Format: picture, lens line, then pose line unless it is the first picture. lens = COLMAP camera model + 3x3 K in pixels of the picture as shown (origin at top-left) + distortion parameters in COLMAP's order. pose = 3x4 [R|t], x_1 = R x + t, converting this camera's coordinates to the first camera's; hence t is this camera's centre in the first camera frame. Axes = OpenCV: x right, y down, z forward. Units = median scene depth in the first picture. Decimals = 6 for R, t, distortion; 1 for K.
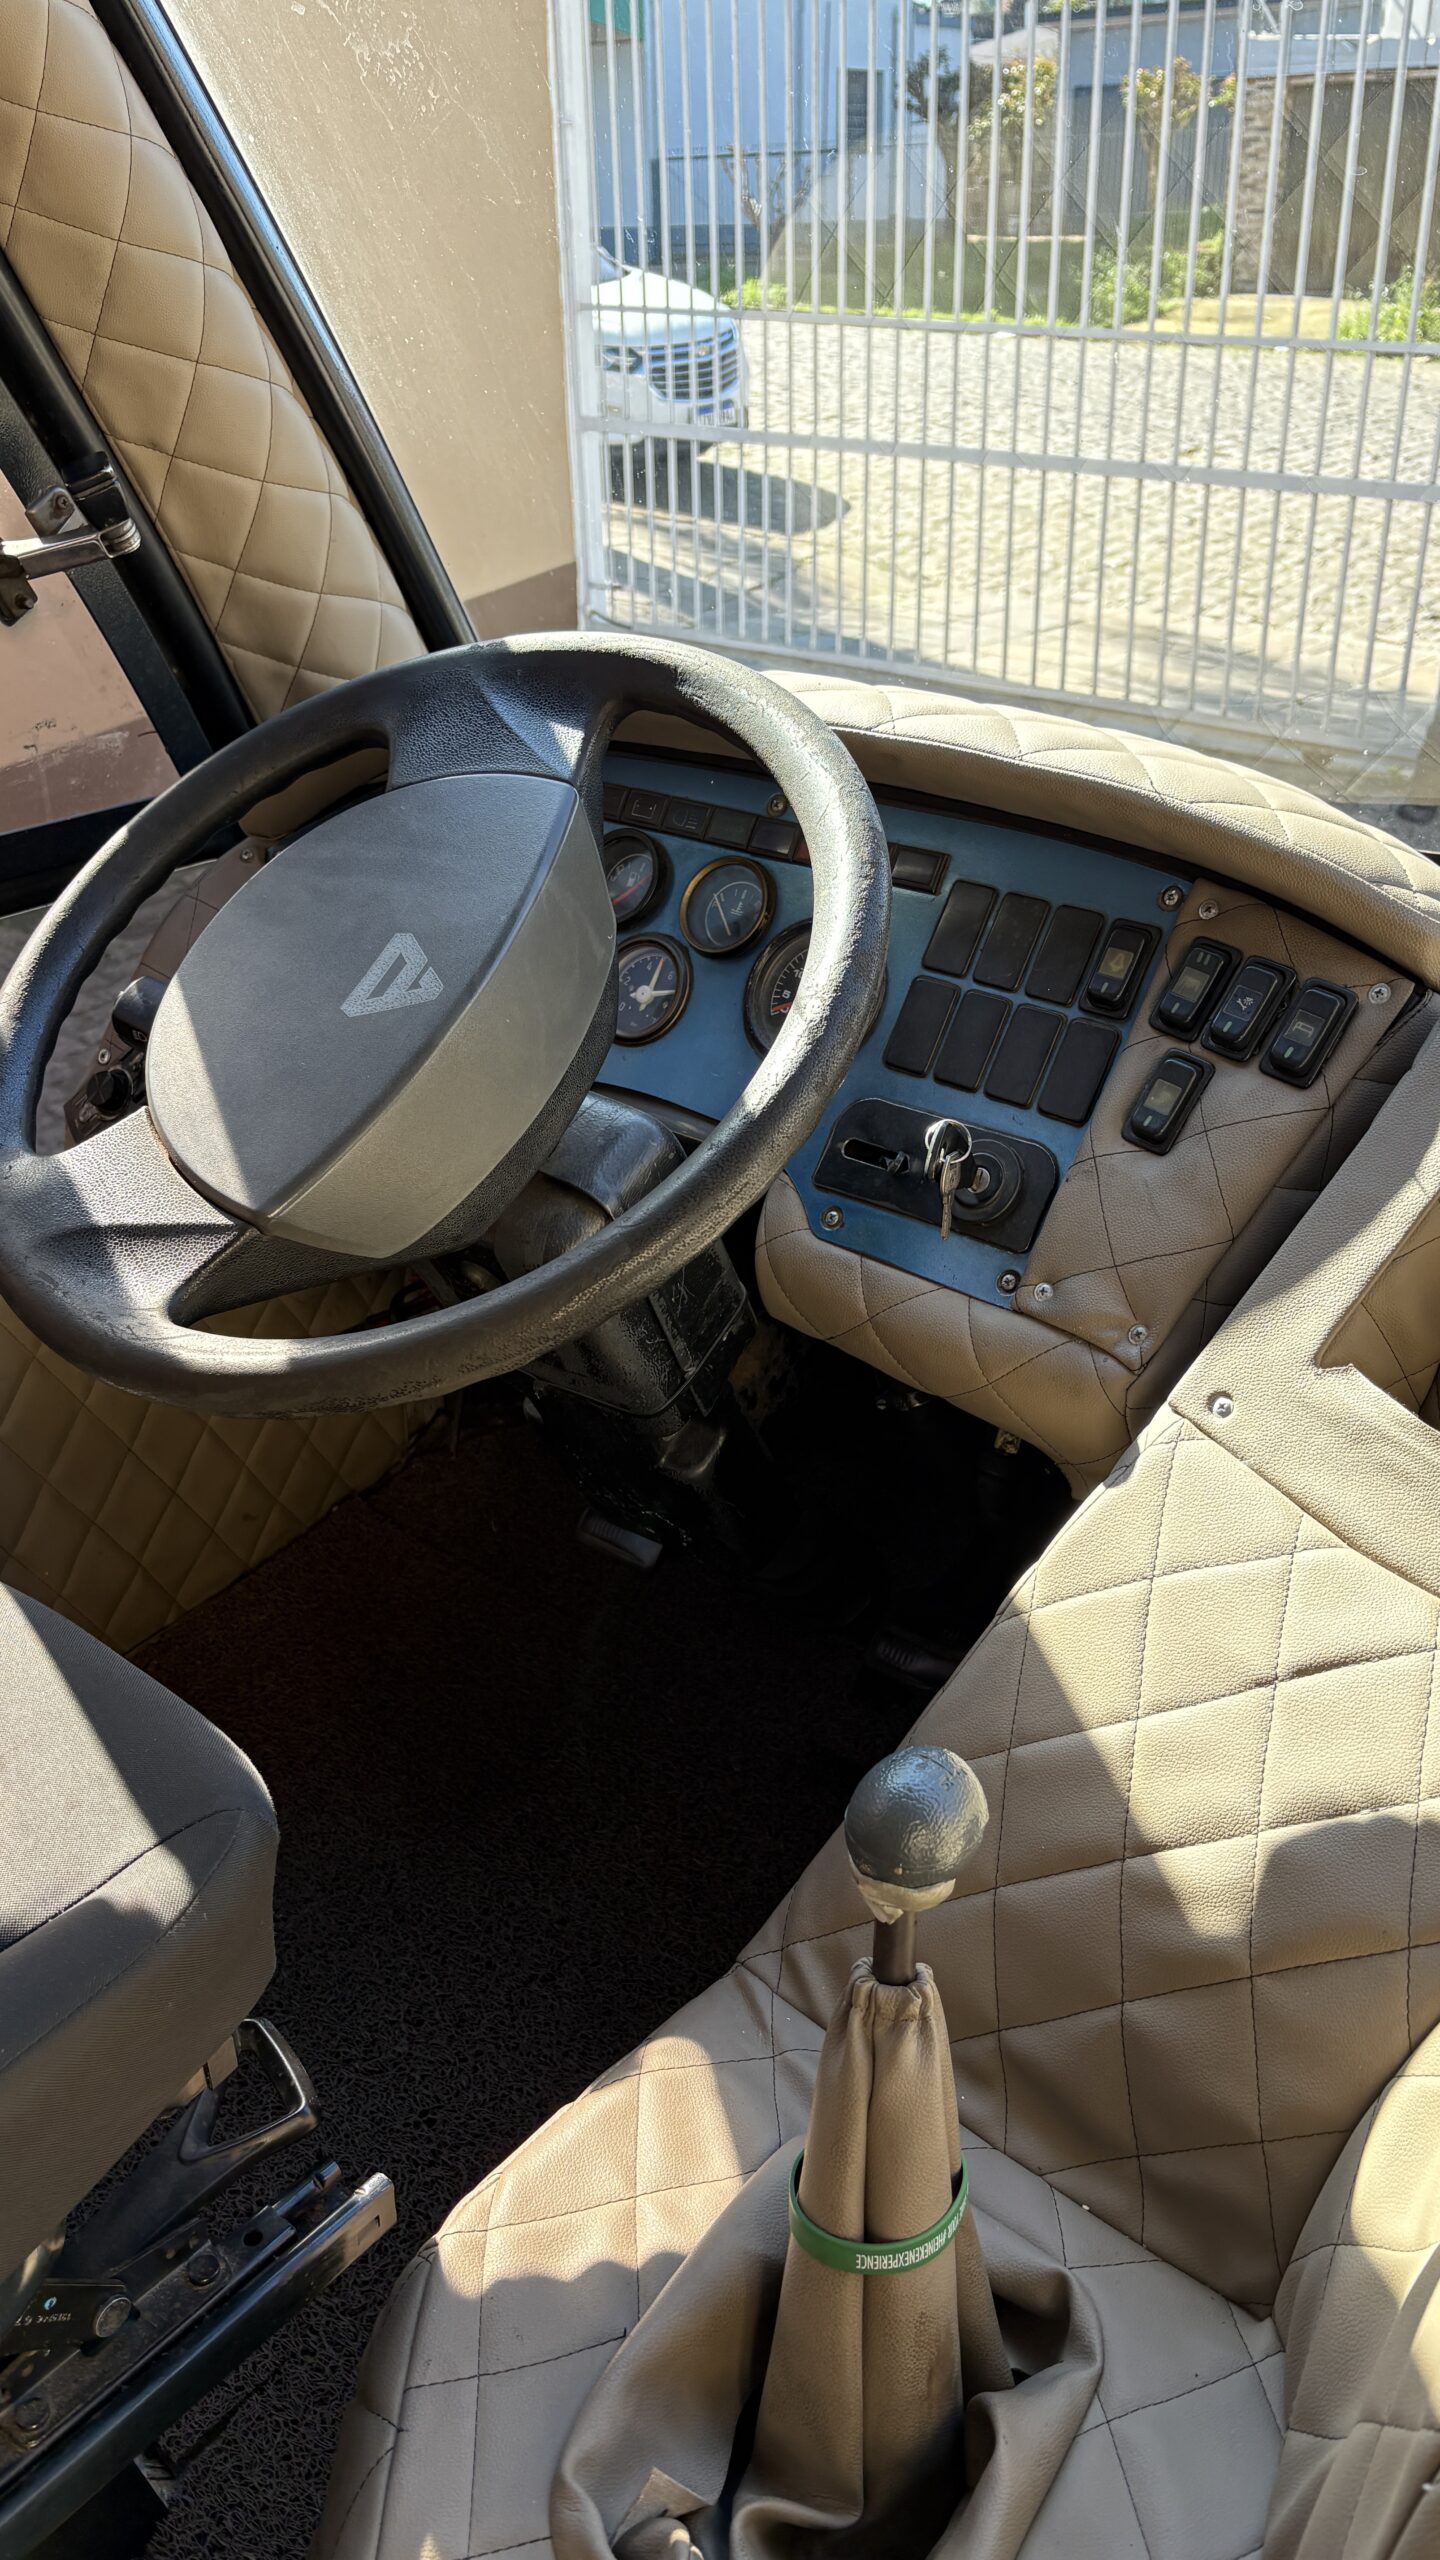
lens RADIAL K [[1895.4, 0, 720.0], [0, 1895.4, 1280.0], [0, 0, 1]] dist [0.033500, -0.001175]
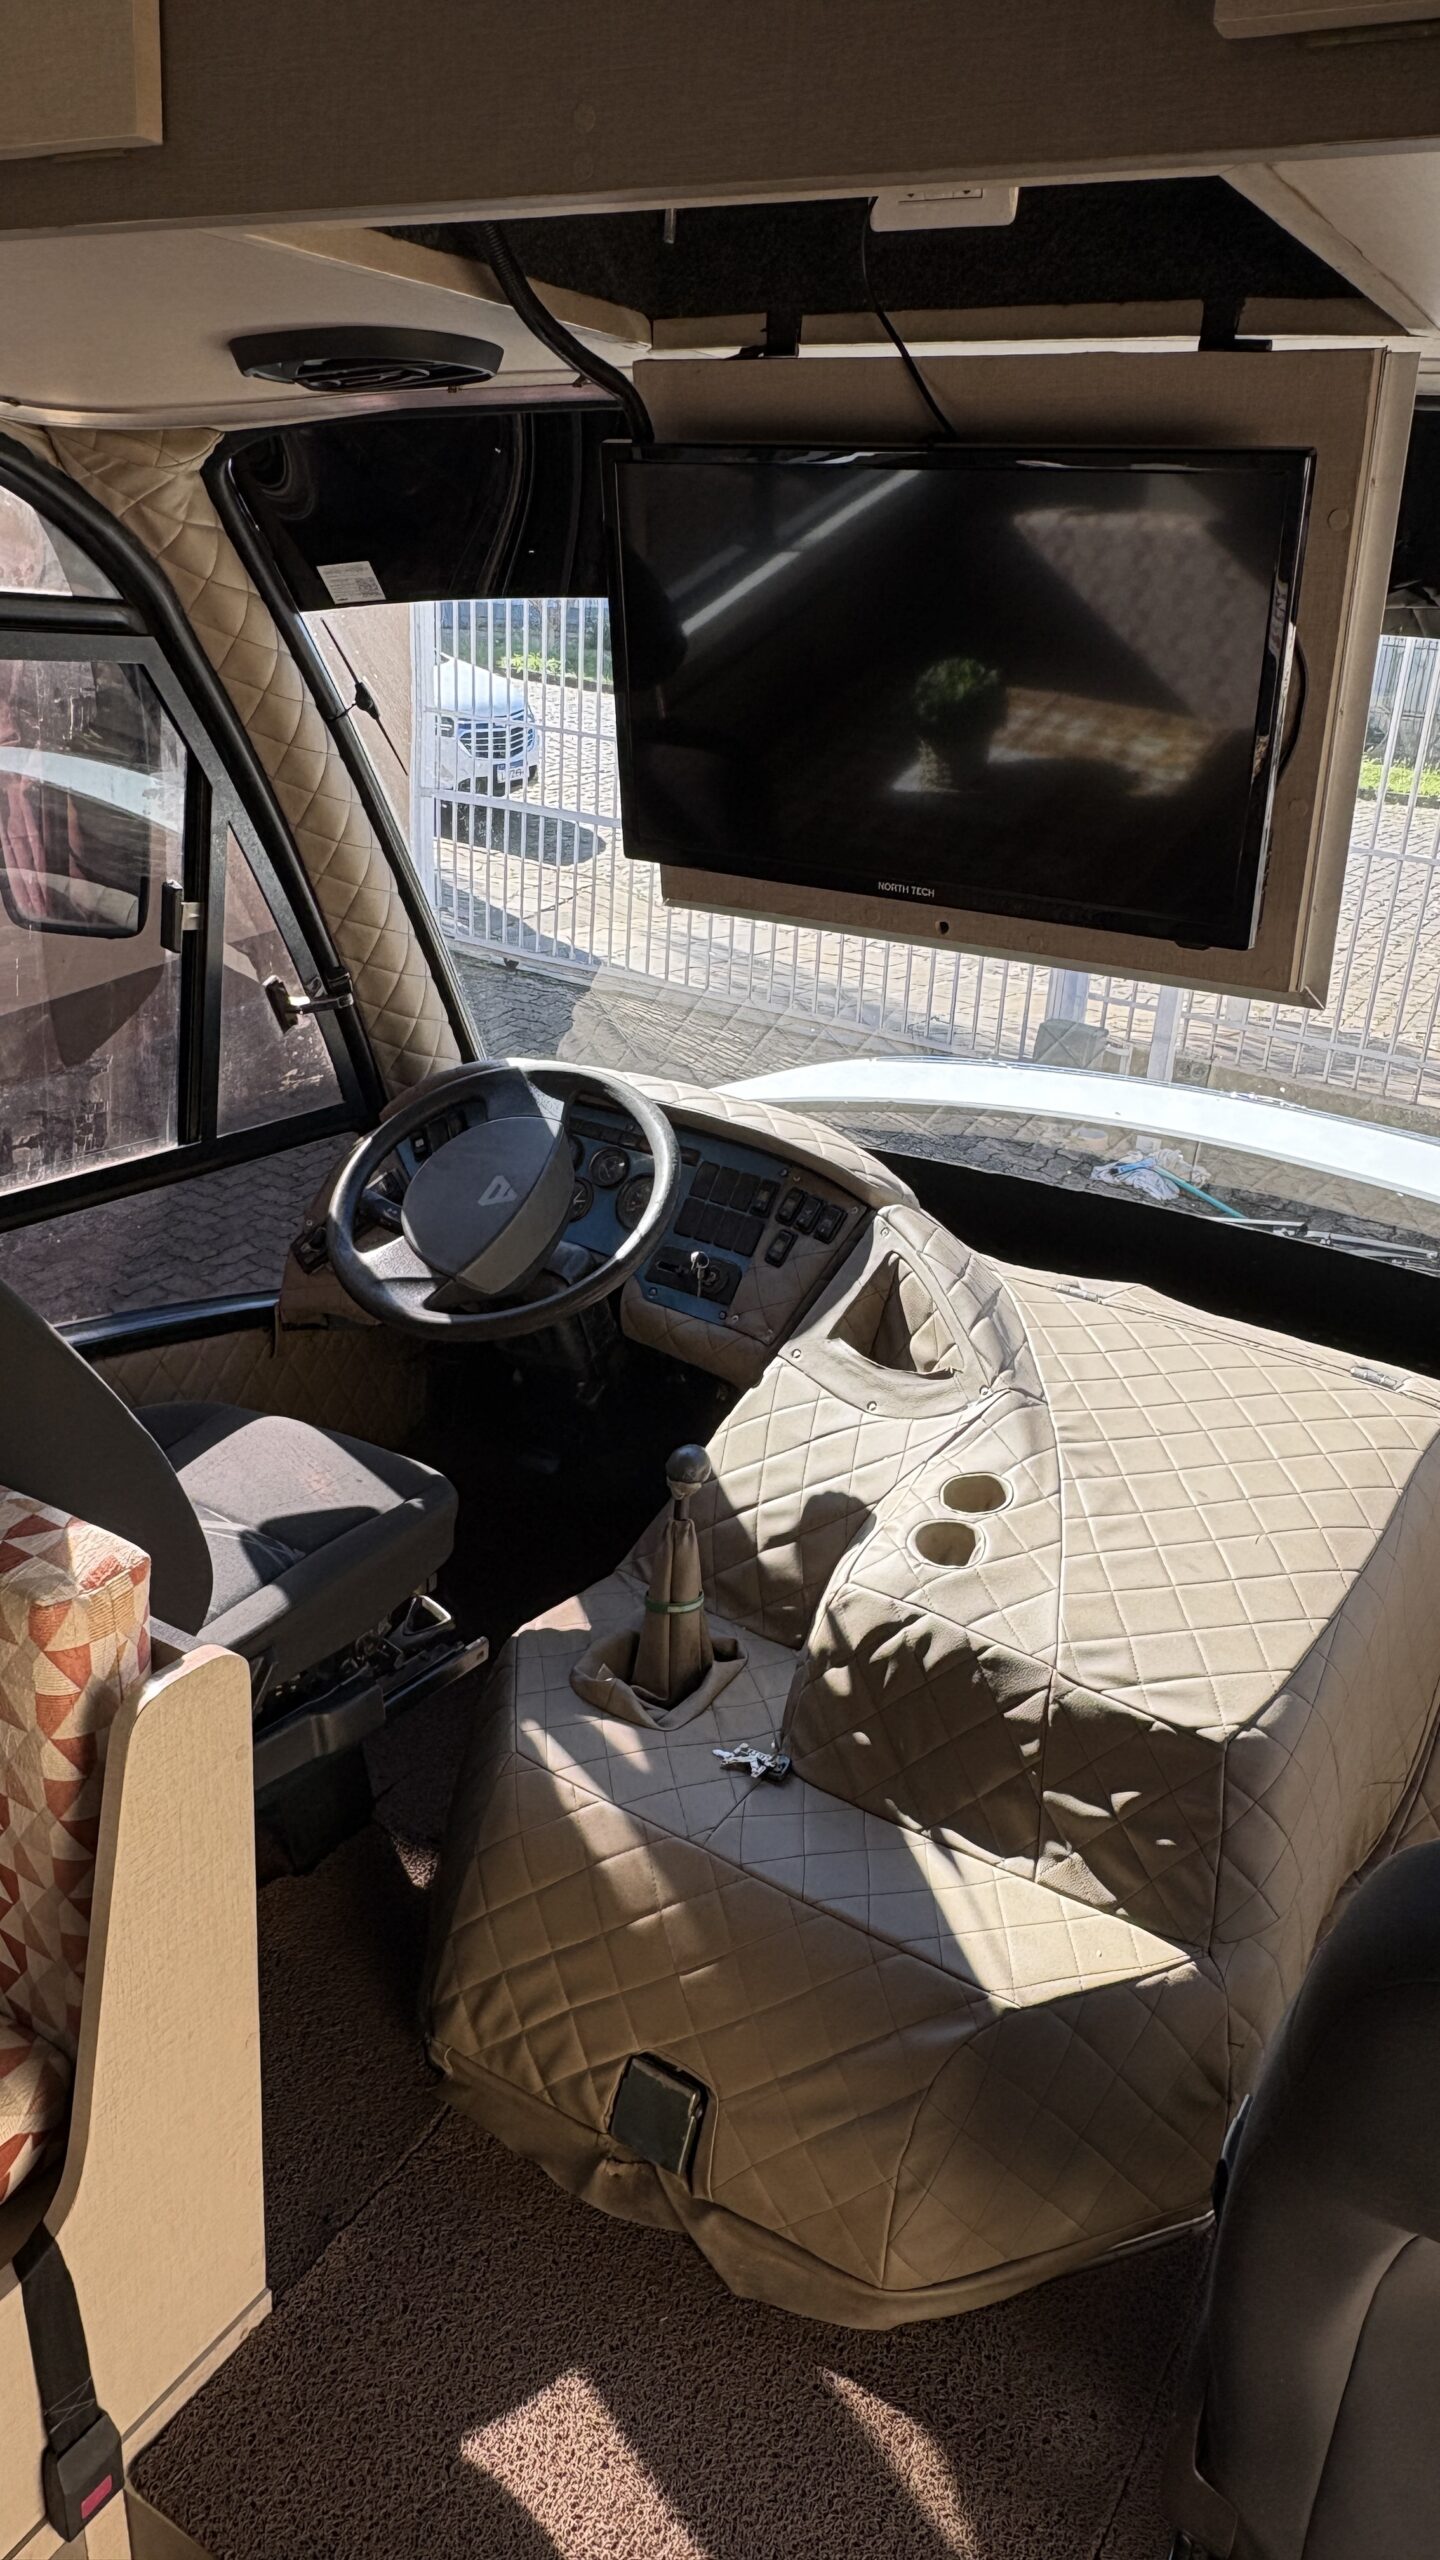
lens RADIAL K [[1688.9, 0, 730.6], [0, 1688.9, 1273.9], [0, 0, 1]] dist [-0.001813, 0.002659]
pose [[0.987834, 0.029621, 0.152668, -0.197265], [-0.011749, 0.993102, -0.116664, 0.221335], [-0.155070, 0.113451, 0.981367, -1.323752]]
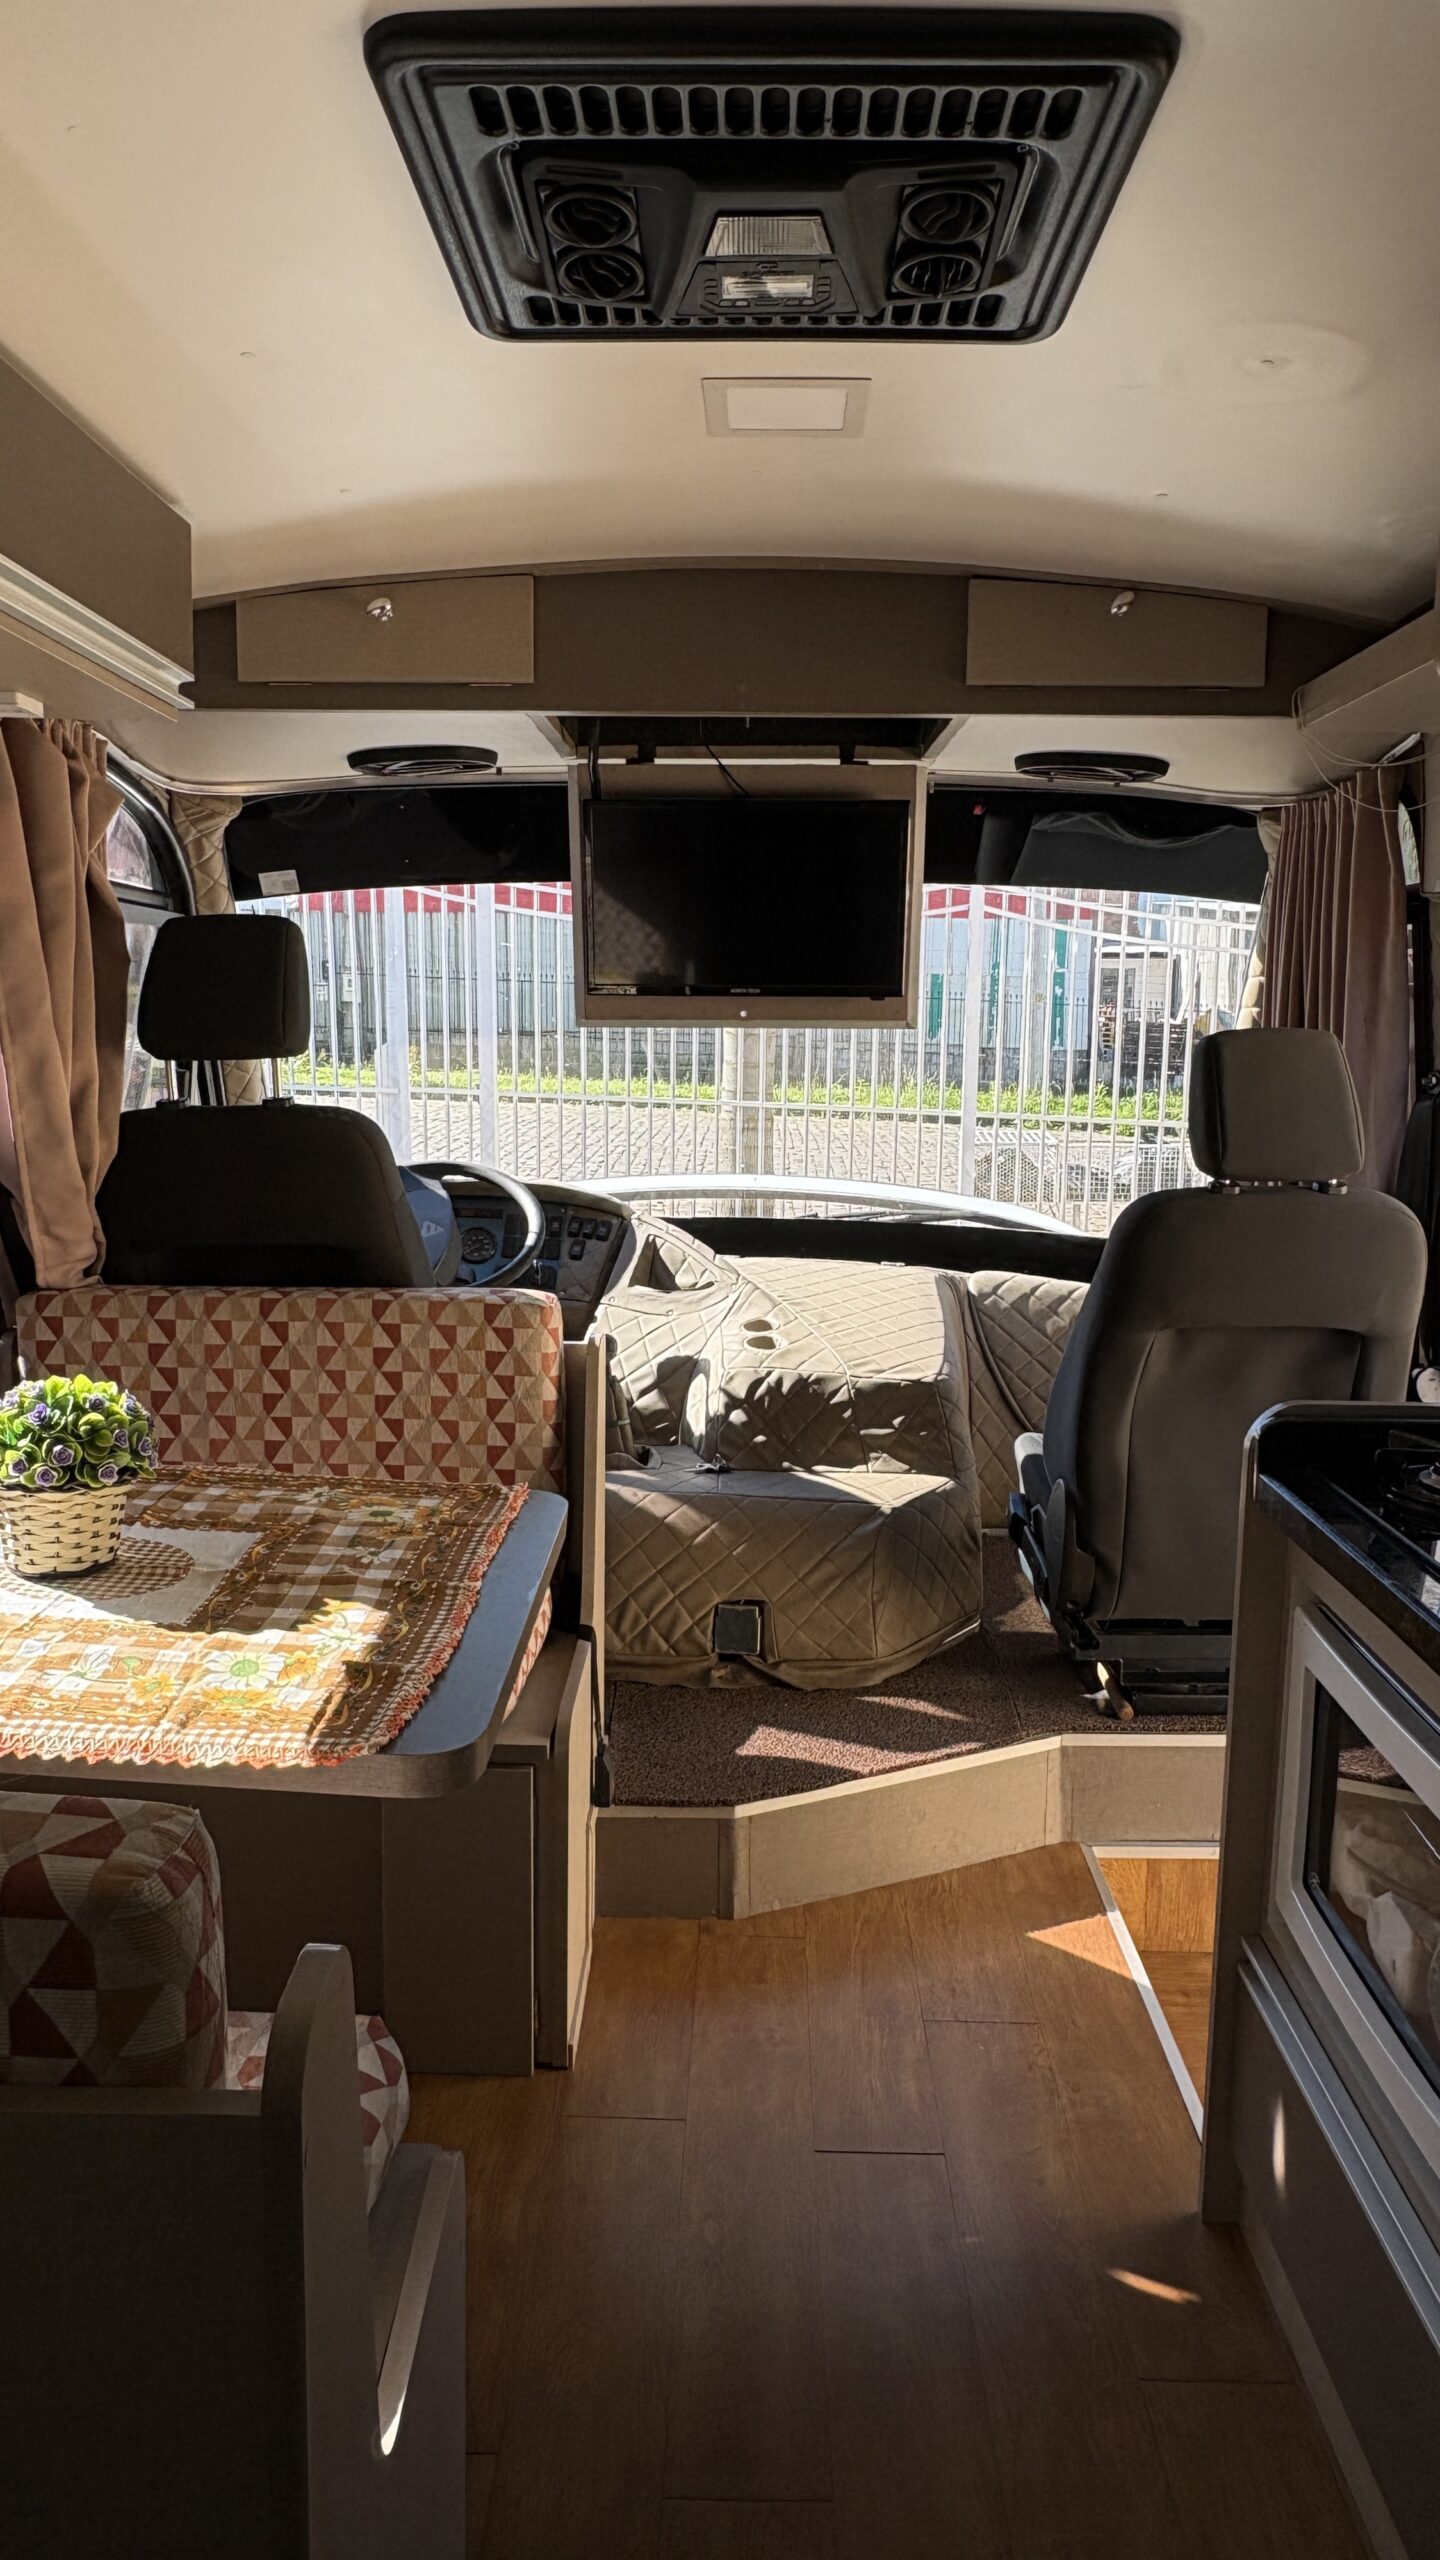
lens RADIAL K [[1663.8, 0, 720.0], [0, 1663.8, 1280.0], [0, 0, 1]] dist [-0.005236, 0.003627]
pose [[0.789789, -0.073410, 0.608970, -1.903955], [0.268752, 0.933856, -0.235978, 0.994636], [-0.551368, 0.350035, 0.757278, -2.148818]]
